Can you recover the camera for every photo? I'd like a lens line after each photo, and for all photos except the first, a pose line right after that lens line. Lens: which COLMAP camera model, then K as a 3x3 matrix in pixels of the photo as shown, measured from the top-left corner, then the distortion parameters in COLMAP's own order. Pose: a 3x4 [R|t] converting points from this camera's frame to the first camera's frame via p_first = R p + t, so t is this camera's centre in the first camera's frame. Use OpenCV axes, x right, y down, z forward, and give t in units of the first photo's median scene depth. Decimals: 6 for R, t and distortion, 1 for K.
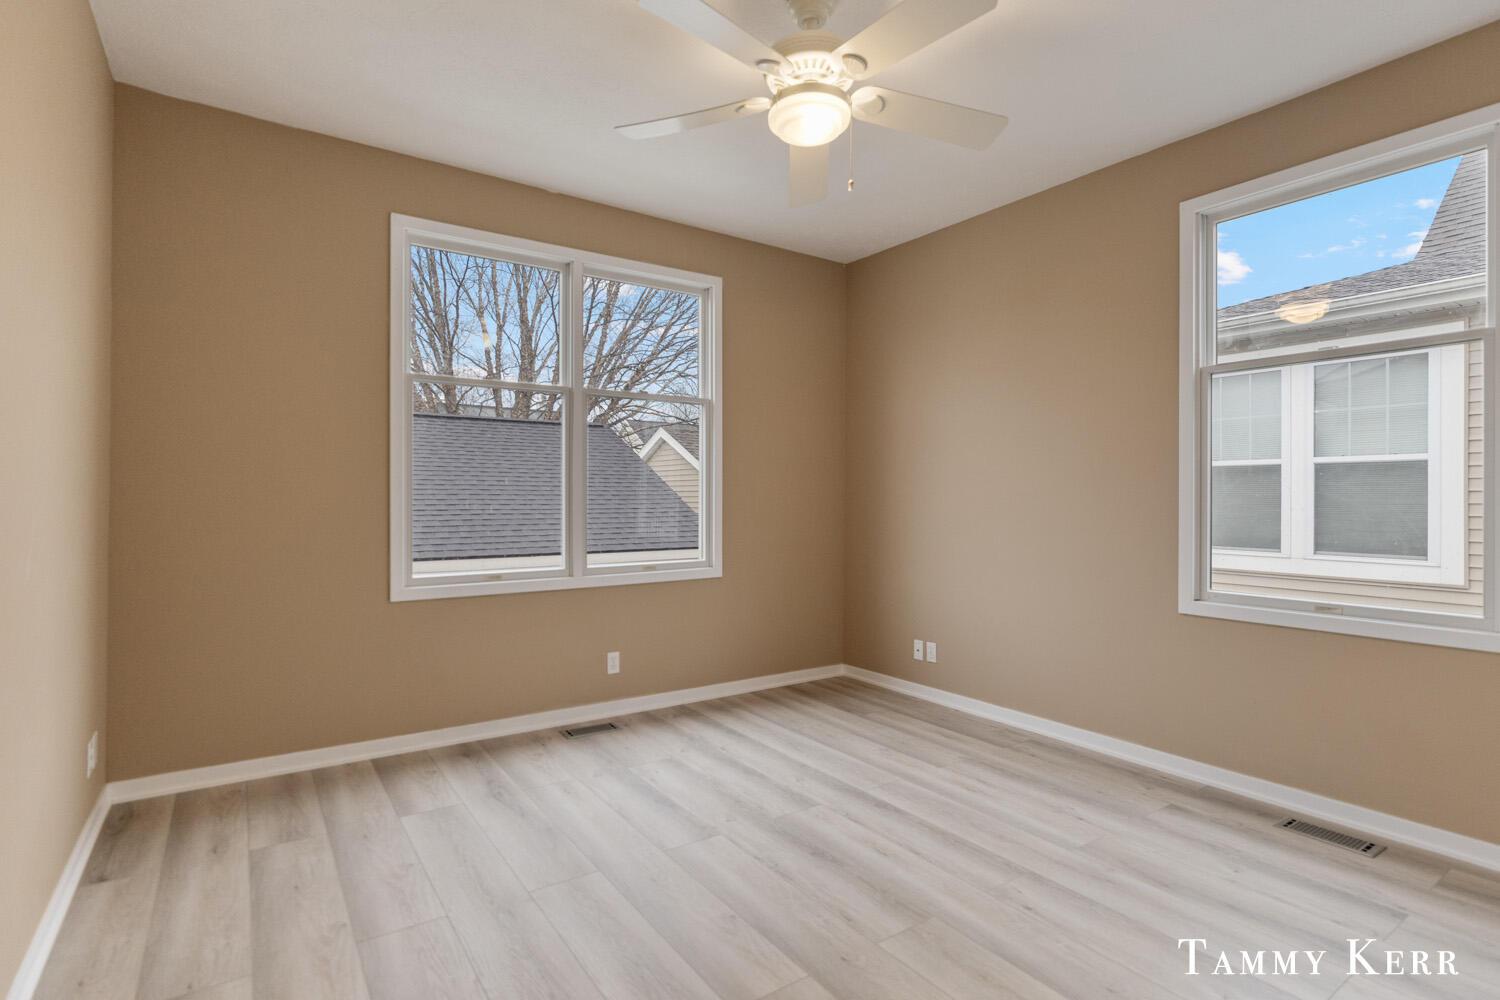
lens RADIAL K [[733.5, 0, 748.2], [0, 733.5, 493.0], [0, 0, 1]] dist [-0.006556, 0.002207]
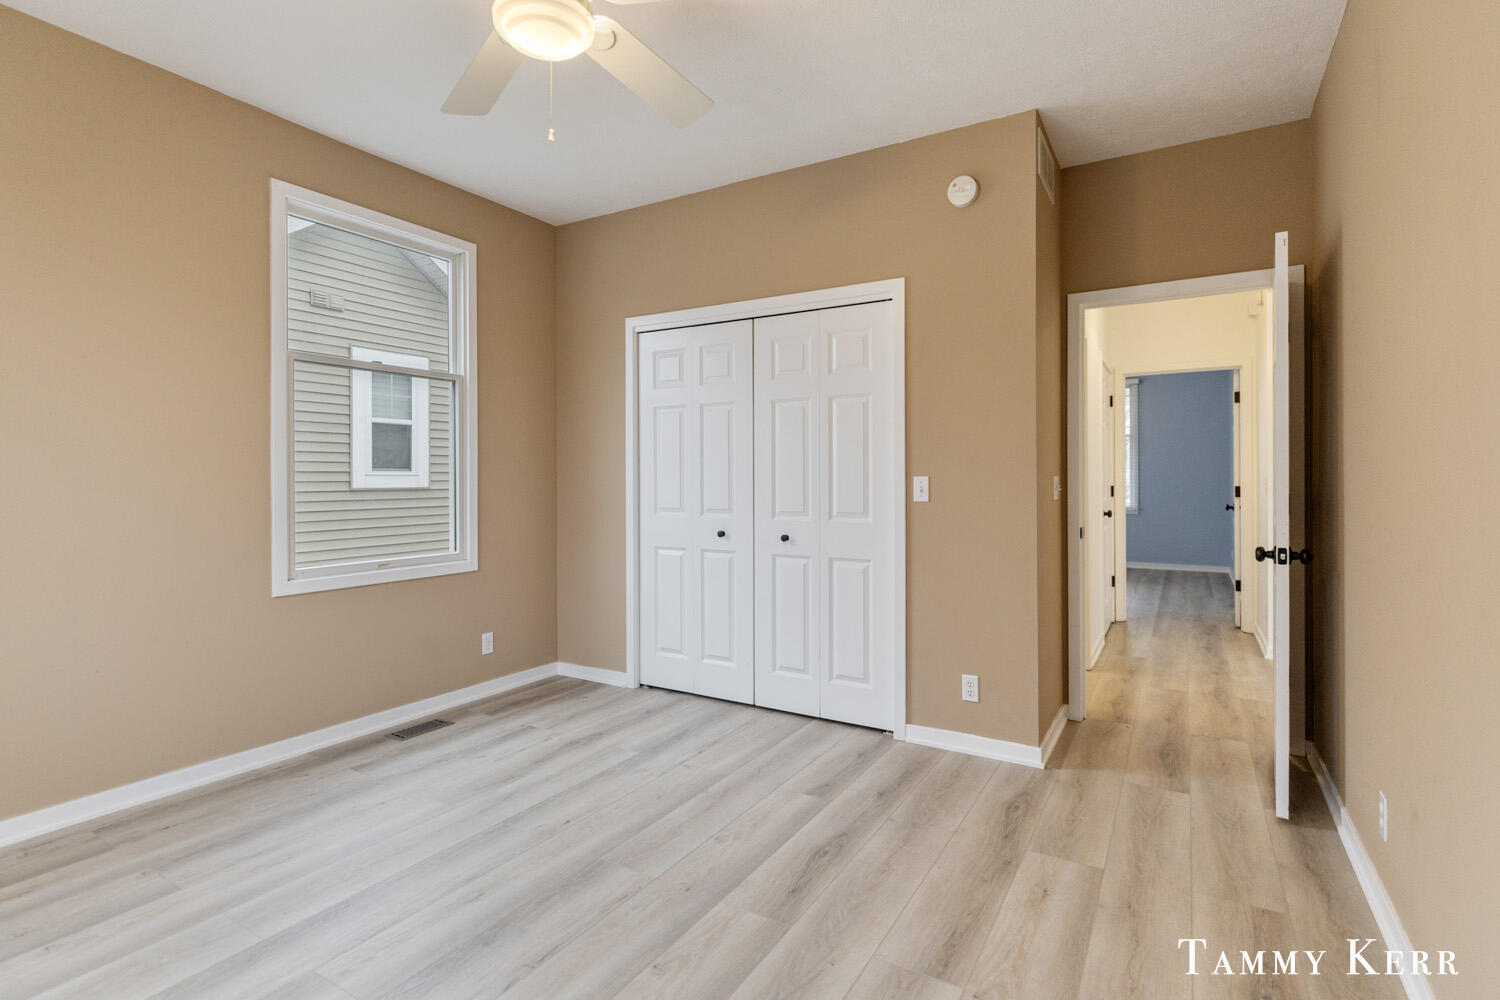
lens RADIAL K [[733.5, 0, 740.9], [0, 733.5, 498.2], [0, 0, 1]] dist [-0.006556, 0.002207]
pose [[-0.411570, -0.025413, 0.911024, -0.607057], [-0.006642, 0.999668, 0.024884, 0.005593], [-0.911354, 0.004190, -0.411602, 0.922704]]
